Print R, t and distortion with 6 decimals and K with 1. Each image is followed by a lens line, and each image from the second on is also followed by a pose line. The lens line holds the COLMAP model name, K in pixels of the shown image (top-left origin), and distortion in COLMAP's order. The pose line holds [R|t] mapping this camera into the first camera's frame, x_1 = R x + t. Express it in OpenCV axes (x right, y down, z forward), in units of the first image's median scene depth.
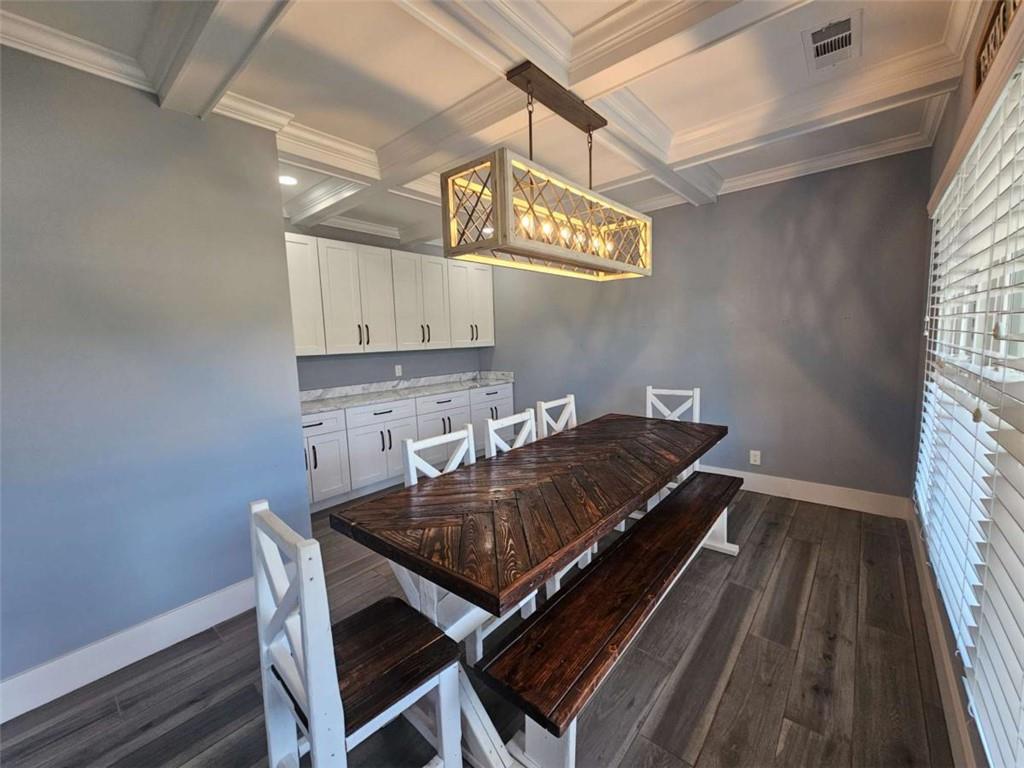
lens RADIAL K [[414.0, 0, 518.9], [0, 414.0, 381.3], [0, 0, 1]] dist [0.004678, -0.000051]
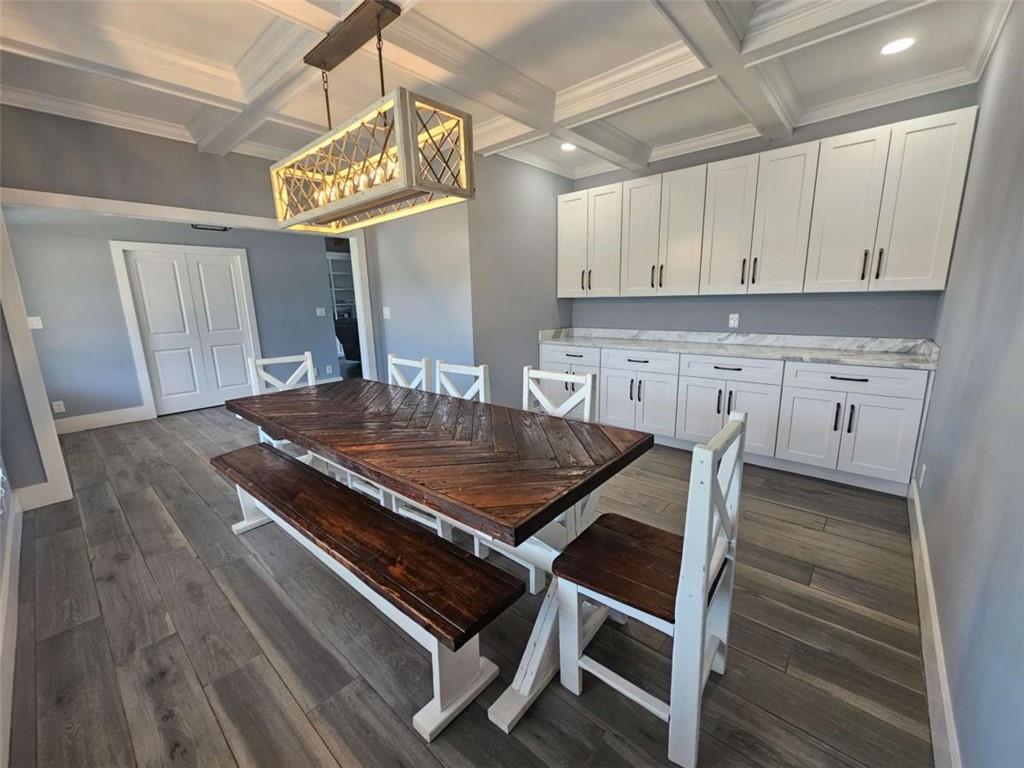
lens RADIAL K [[414.0, 0, 519.0], [0, 414.0, 383.1], [0, 0, 1]] dist [0.004678, -0.000051]
pose [[-0.013111, 0.233713, -0.972217, 1.000371], [-0.077769, 0.969117, 0.234016, -0.125791], [0.996885, 0.078676, 0.005470, 1.191145]]
